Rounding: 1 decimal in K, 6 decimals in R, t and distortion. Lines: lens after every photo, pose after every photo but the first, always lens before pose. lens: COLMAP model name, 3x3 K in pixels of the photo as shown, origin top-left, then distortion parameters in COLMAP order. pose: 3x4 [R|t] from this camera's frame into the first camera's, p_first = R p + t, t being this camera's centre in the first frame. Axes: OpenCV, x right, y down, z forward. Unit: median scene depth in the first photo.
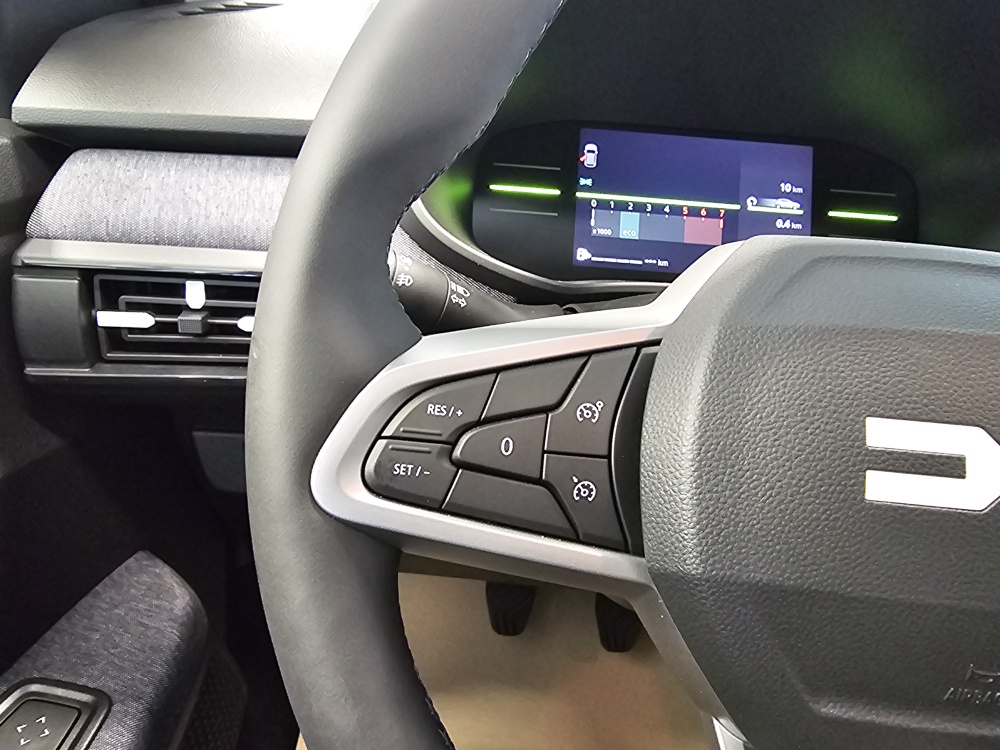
lens RADIAL K [[681.1, 0, 498.1], [0, 681.1, 367.4], [0, 0, 1]] dist [0.002811, -0.000077]
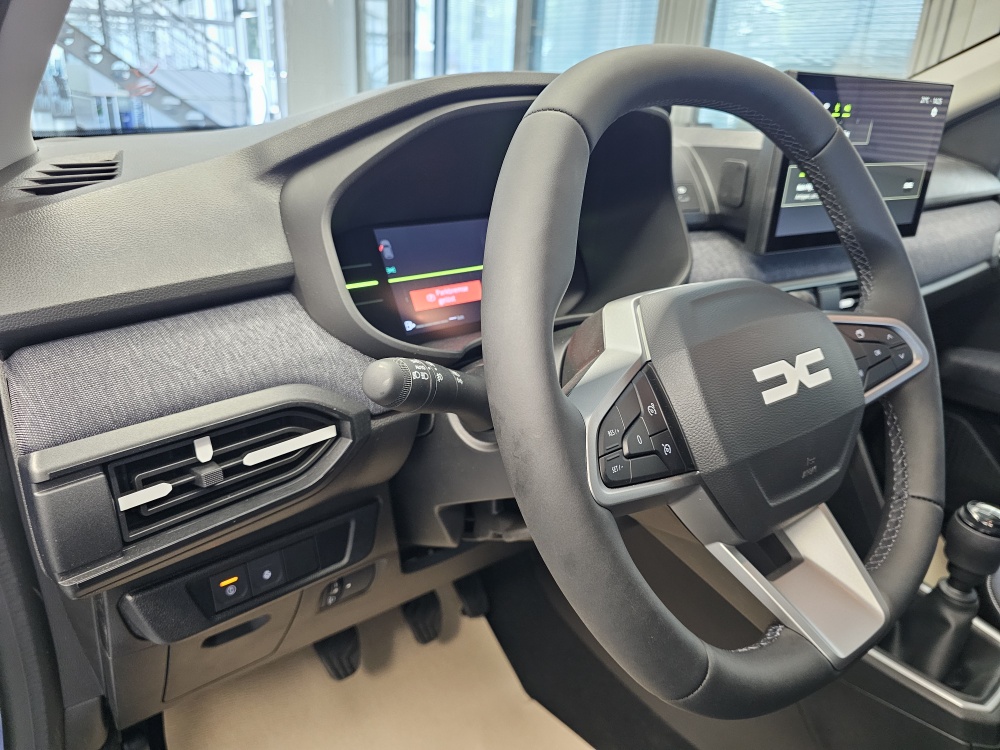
lens RADIAL K [[678.4, 0, 489.8], [0, 678.4, 389.2], [0, 0, 1]] dist [0.047390, -0.065386]
pose [[0.768674, -0.296798, 0.566614, -0.678018], [0.300724, 0.949512, 0.089399, -0.157117], [-0.564540, 0.101675, 0.819119, -0.159258]]
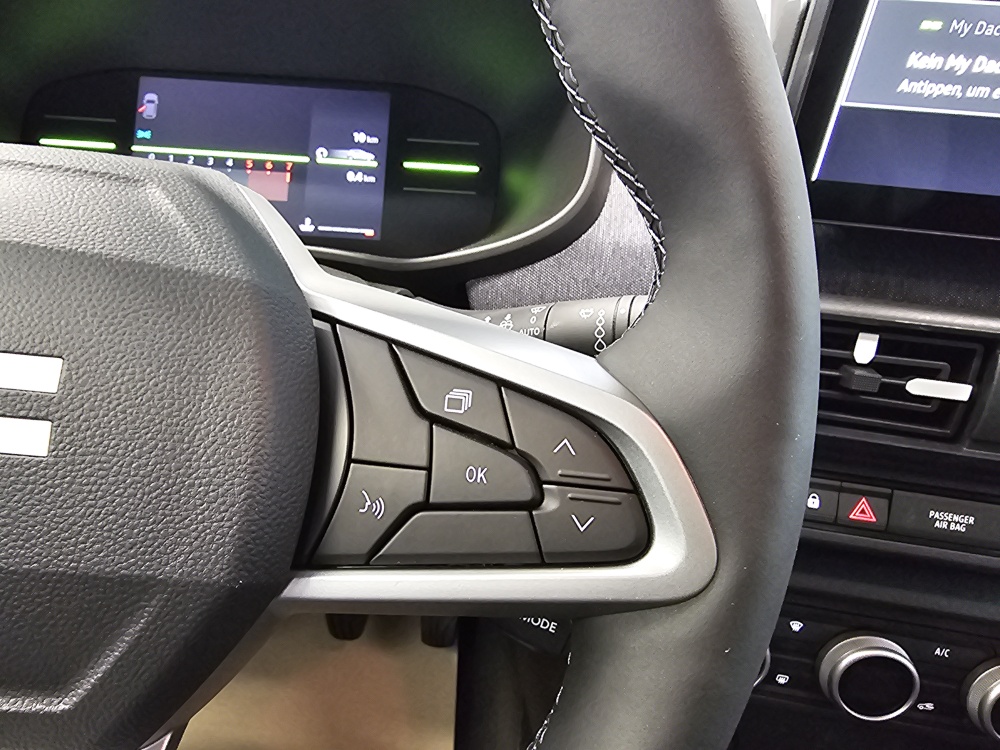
lens RADIAL K [[686.5, 0, 399.2], [0, 686.5, 379.5], [0, 0, 1]] dist [0.005881, -0.003570]
pose [[0.999418, -0.004368, -0.033832, 0.669497], [0.005060, 0.999779, 0.020399, 0.059657], [0.033735, -0.020558, 0.999219, 0.086827]]
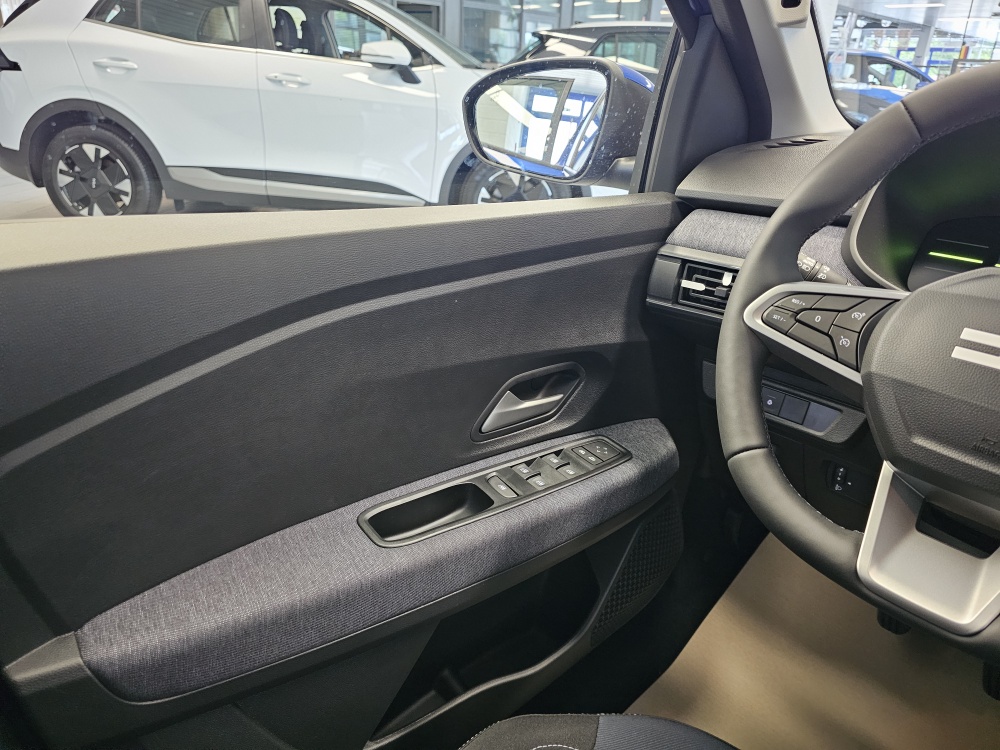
lens RADIAL K [[675.2, 0, 491.6], [0, 675.2, 362.1], [0, 0, 1]] dist [0.052442, -0.062077]
pose [[0.705505, 0.225310, -0.671936, 0.497618], [-0.301808, 0.953365, 0.002792, 0.344560], [0.641229, 0.200826, 0.740604, -0.943825]]
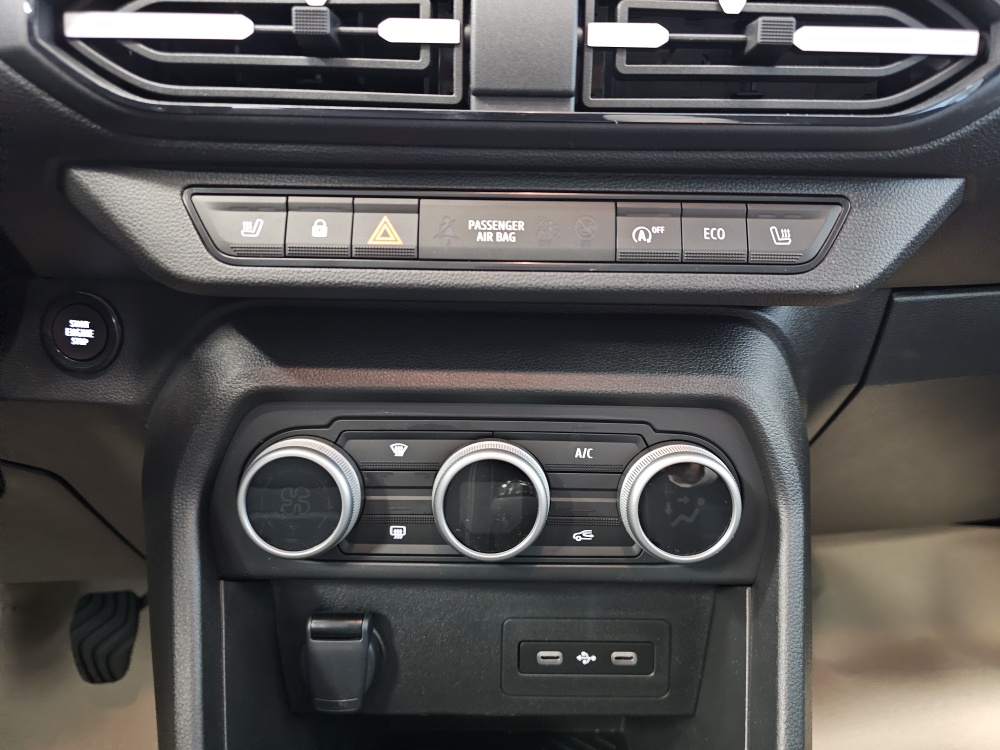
lens RADIAL K [[675.2, 0, 491.6], [0, 675.2, 362.1], [0, 0, 1]] dist [0.052442, -0.062077]
pose [[0.985651, -0.113232, 0.125183, 1.286414], [0.126843, 0.986167, -0.106705, 0.478191], [-0.111369, 0.121052, 0.986379, 0.396053]]
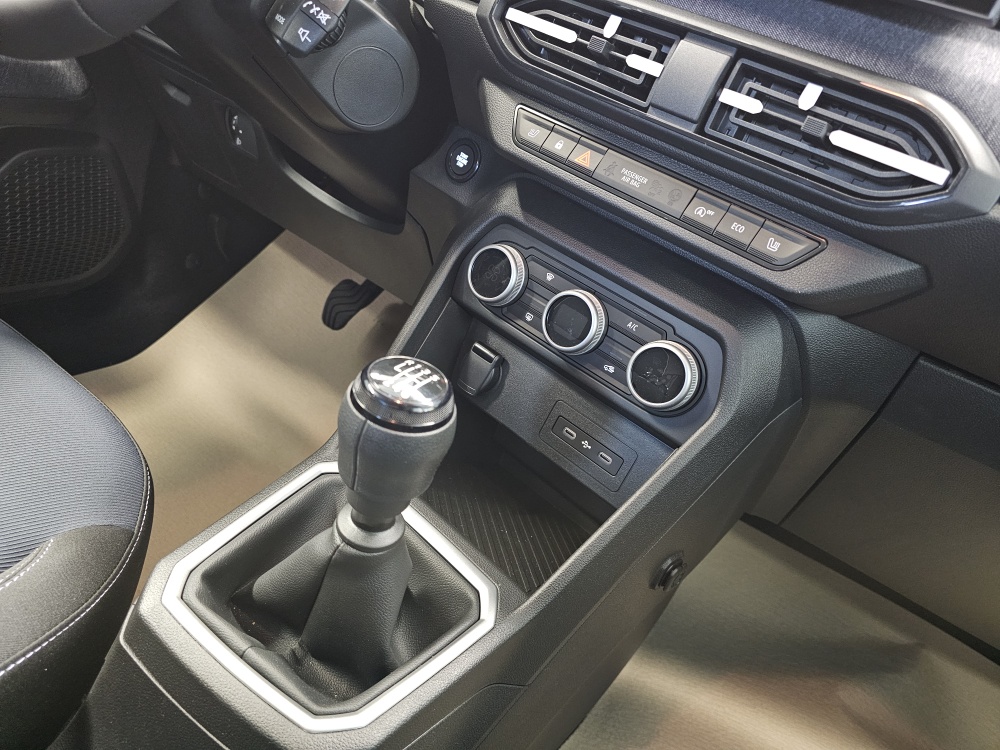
lens RADIAL K [[665.1, 0, 507.5], [0, 665.1, 367.9], [0, 0, 1]] dist [0.072865, -0.080459]
pose [[0.844191, 0.403646, -0.352721, 1.777094], [-0.425278, 0.904890, 0.017692, 0.672612], [0.326315, 0.135069, 0.935561, -0.147723]]
